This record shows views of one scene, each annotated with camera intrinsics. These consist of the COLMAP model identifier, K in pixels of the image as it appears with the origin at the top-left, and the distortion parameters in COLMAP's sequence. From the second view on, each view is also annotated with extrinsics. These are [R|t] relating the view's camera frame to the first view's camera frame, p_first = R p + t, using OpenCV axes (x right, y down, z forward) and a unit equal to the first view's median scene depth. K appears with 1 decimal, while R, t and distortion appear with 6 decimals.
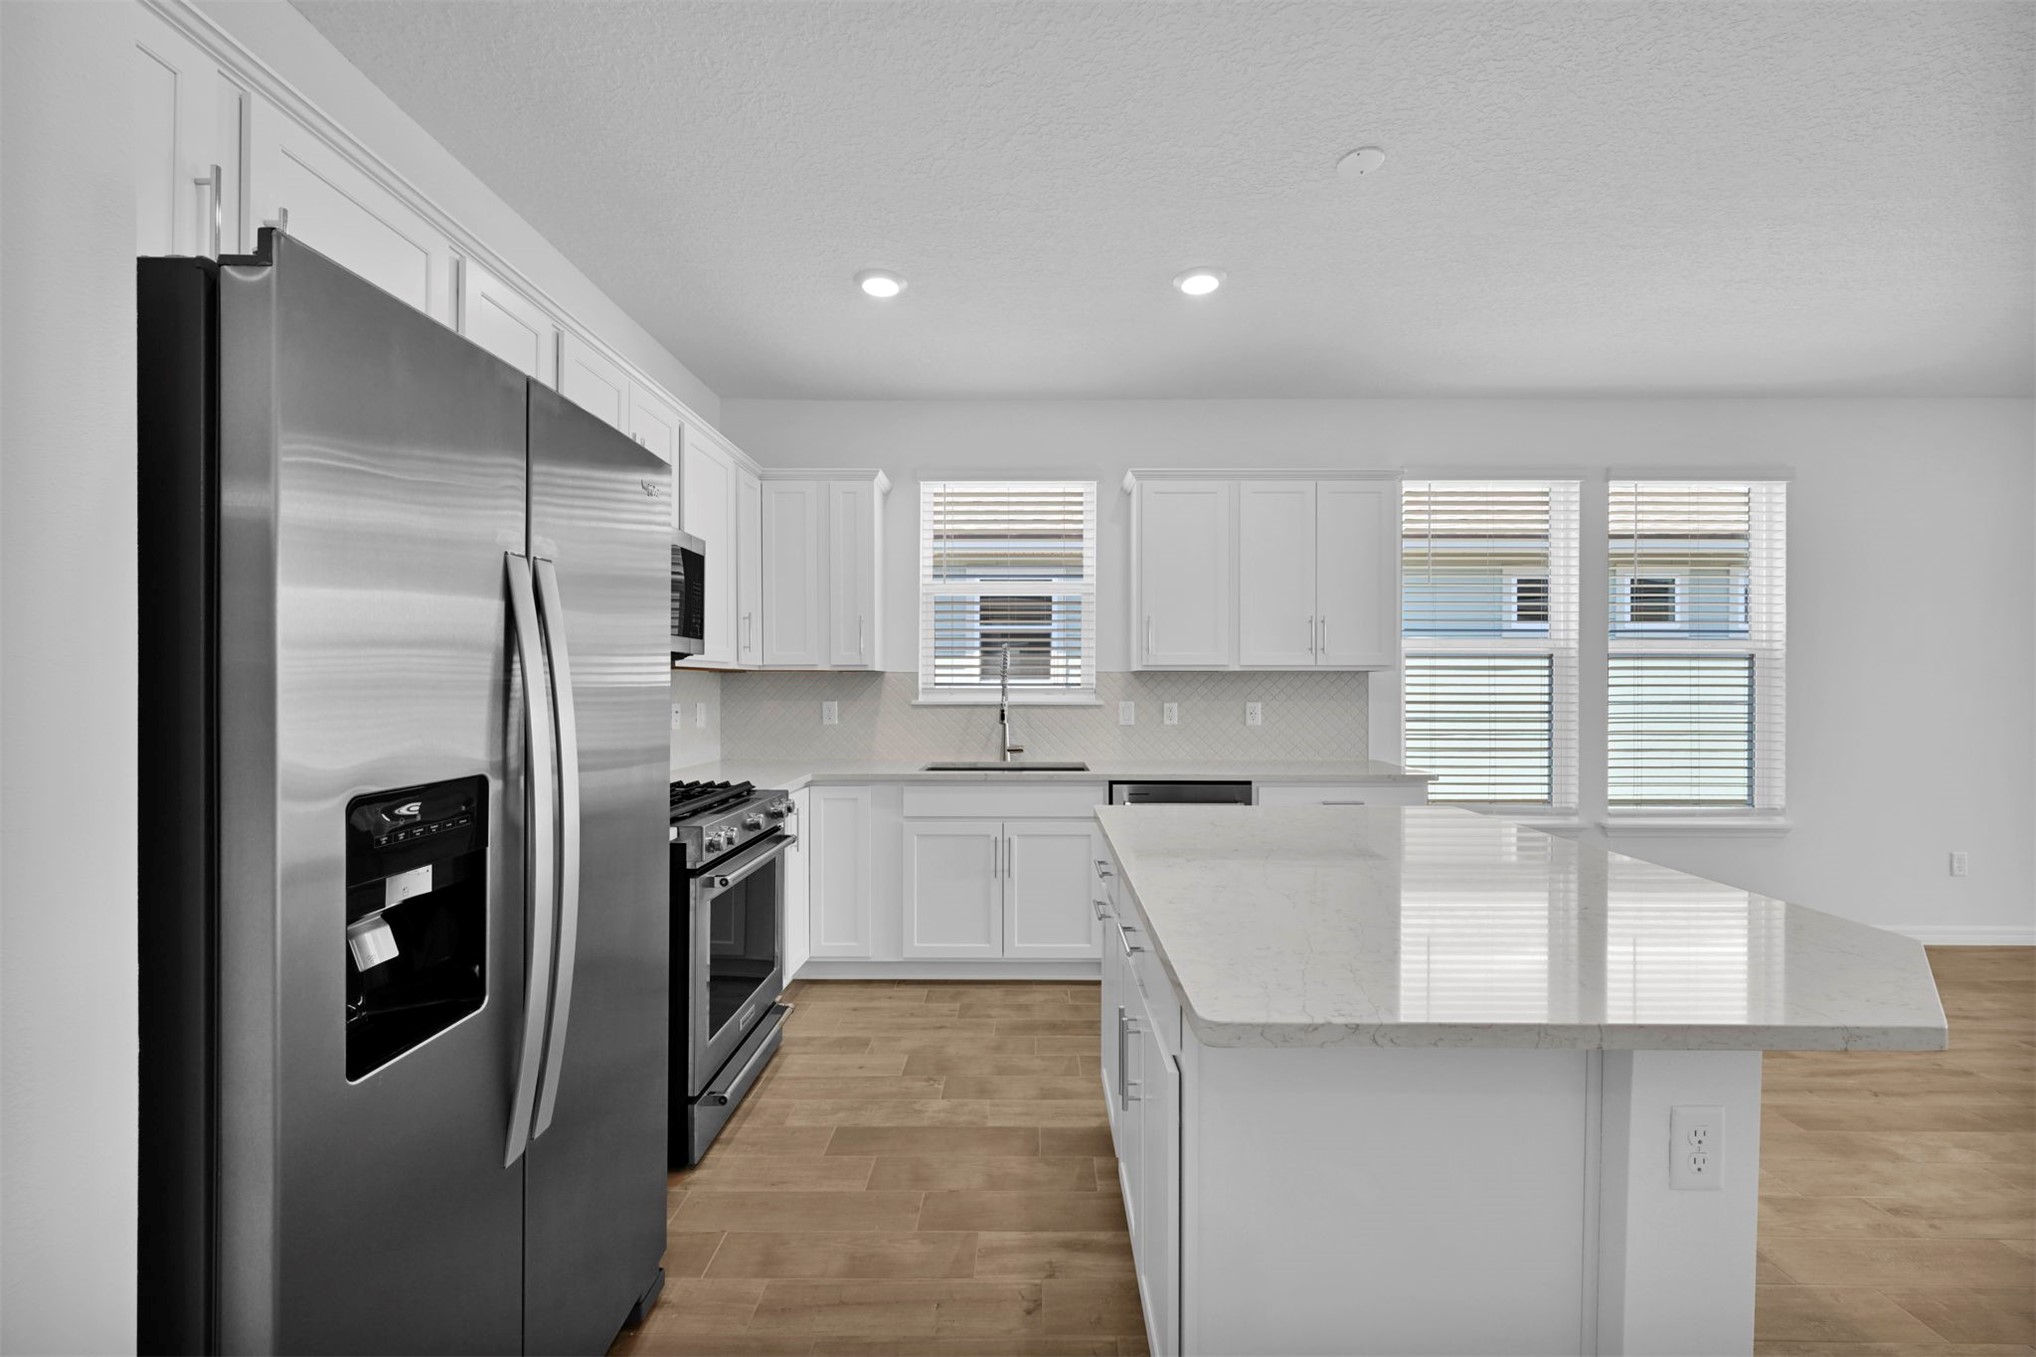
lens RADIAL K [[798.5, 0, 1012.5], [0, 798.5, 683.8], [0, 0, 1]] dist [-0.006786, -0.000201]
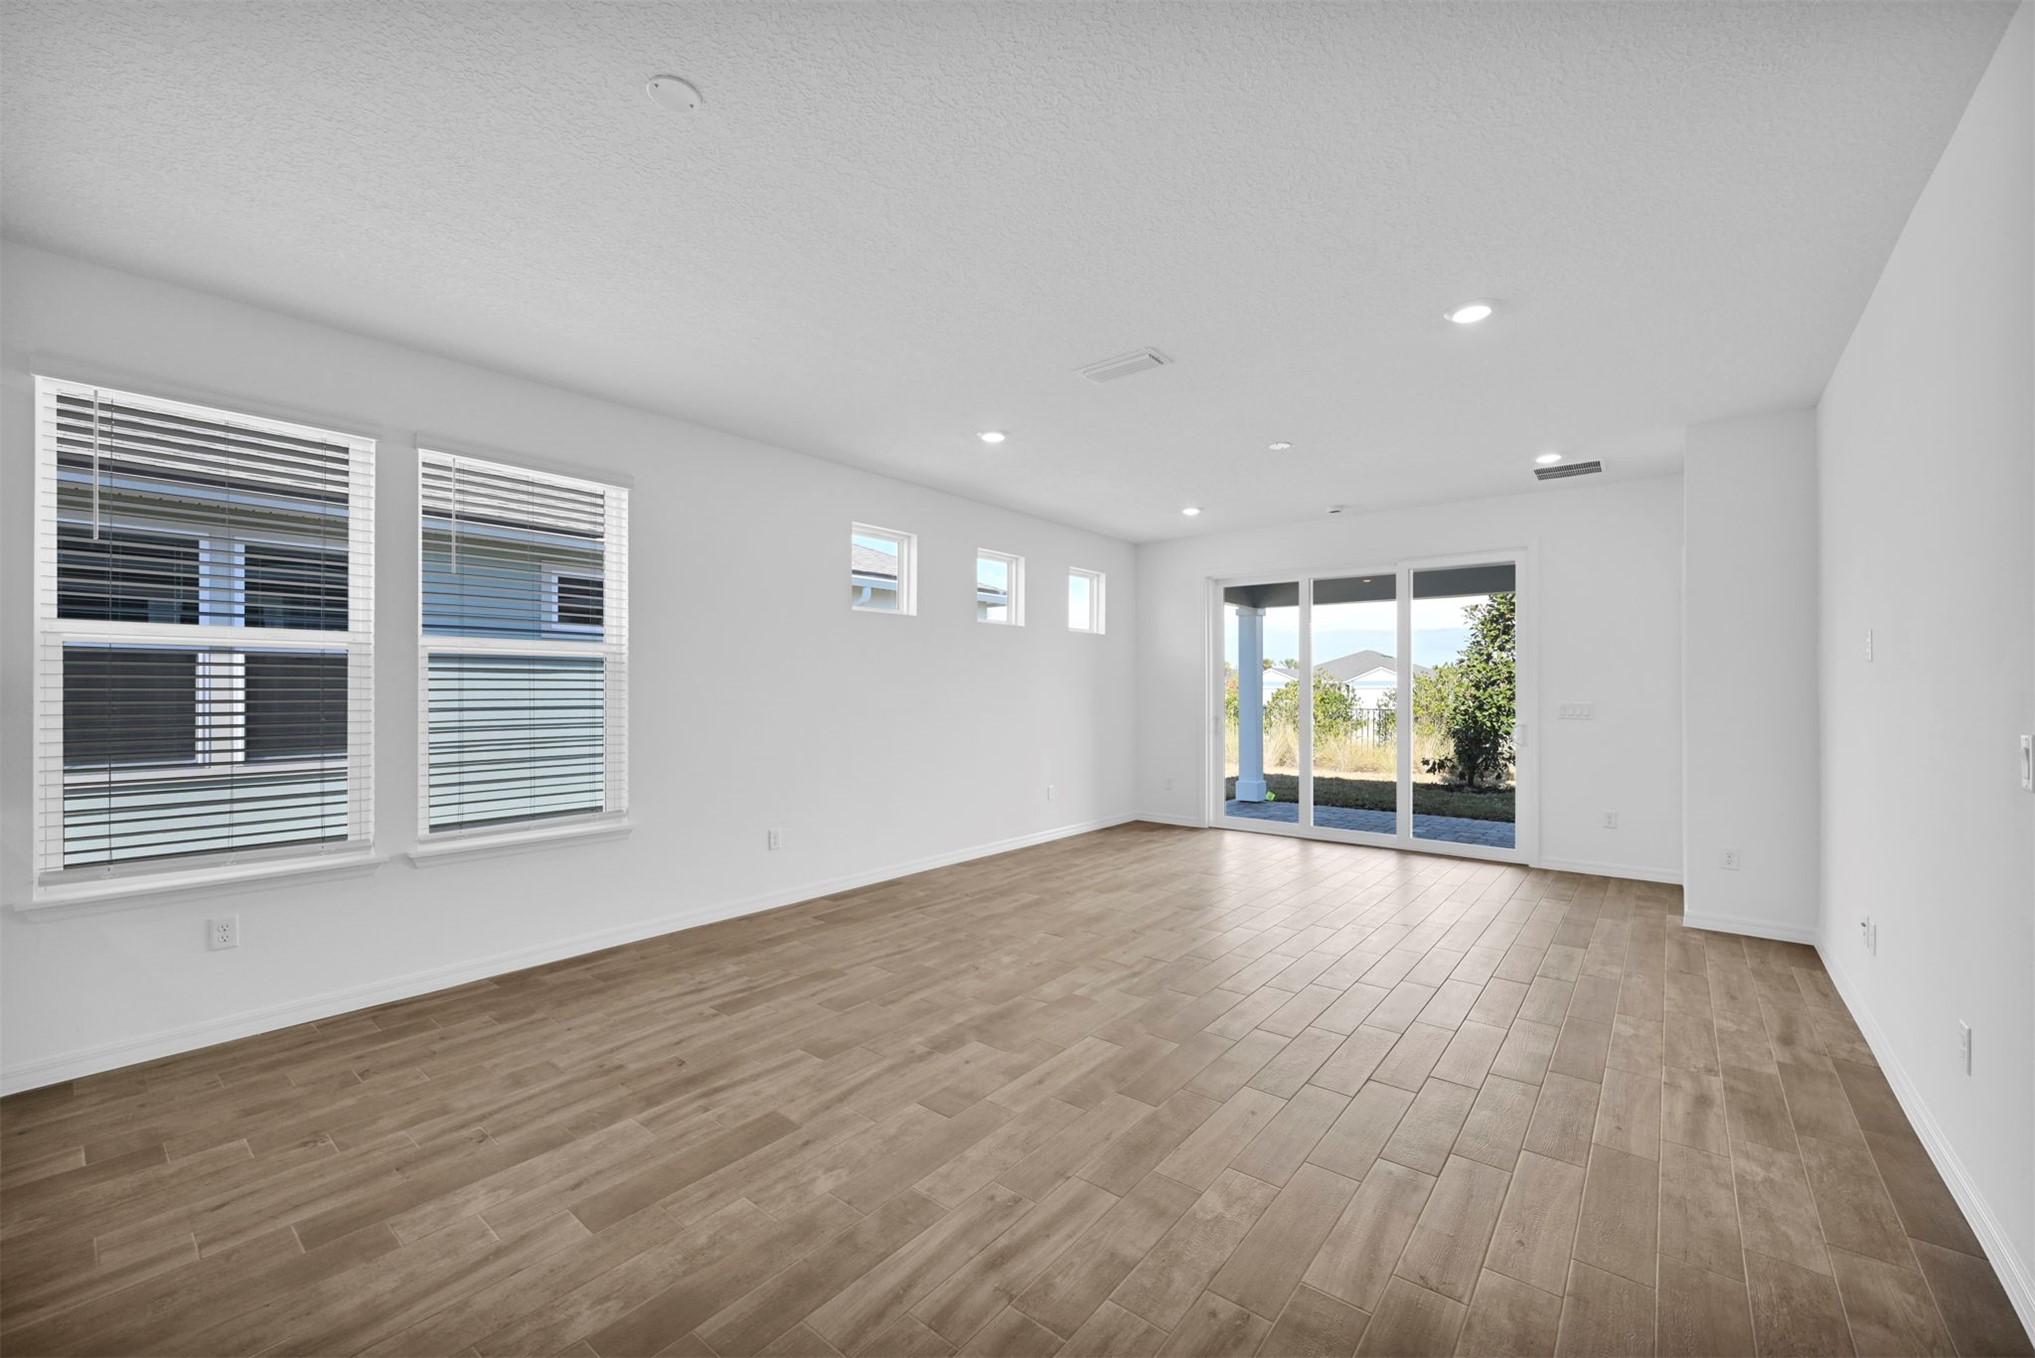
lens RADIAL K [[804.2, 0, 1024.4], [0, 804.2, 686.9], [0, 0, 1]] dist [0.000671, 0.000097]
pose [[0.609836, 0.001106, 0.792527, 0.457133], [0.000926, 0.999997, -0.002109, 0.001642], [-0.792527, 0.002020, 0.609834, -0.035189]]
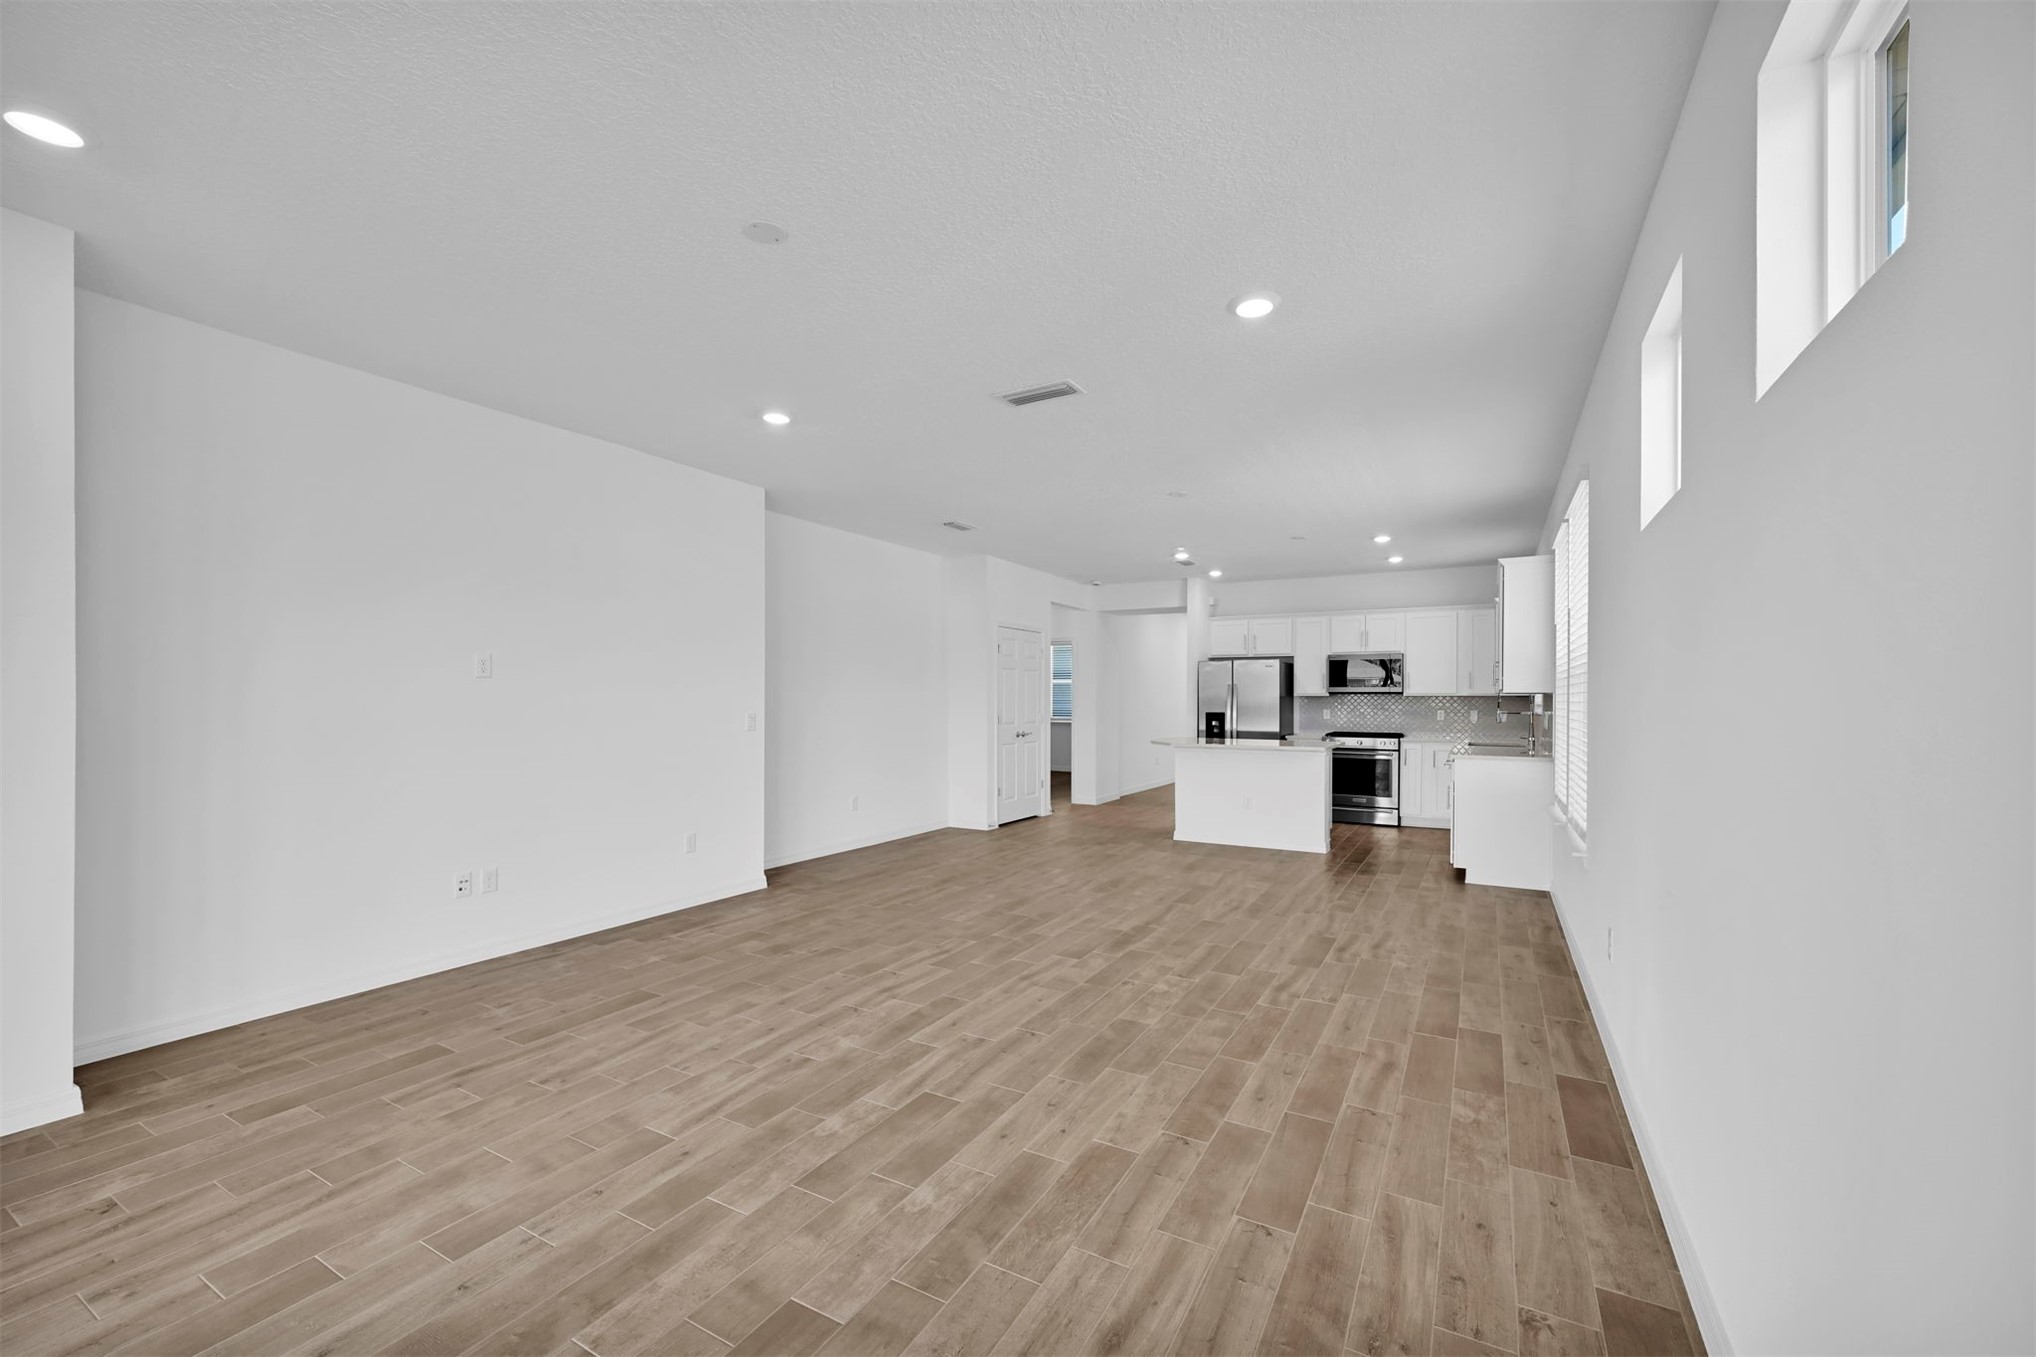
lens RADIAL K [[820.7, 0, 1020.8], [0, 820.7, 703.2], [0, 0, 1]] dist [-0.000082, 0.000043]
pose [[-0.477469, -0.000476, -0.878648, 2.081987], [-0.003931, 0.999991, 0.001595, 0.004696], [0.878640, 0.004216, -0.477467, 0.861677]]
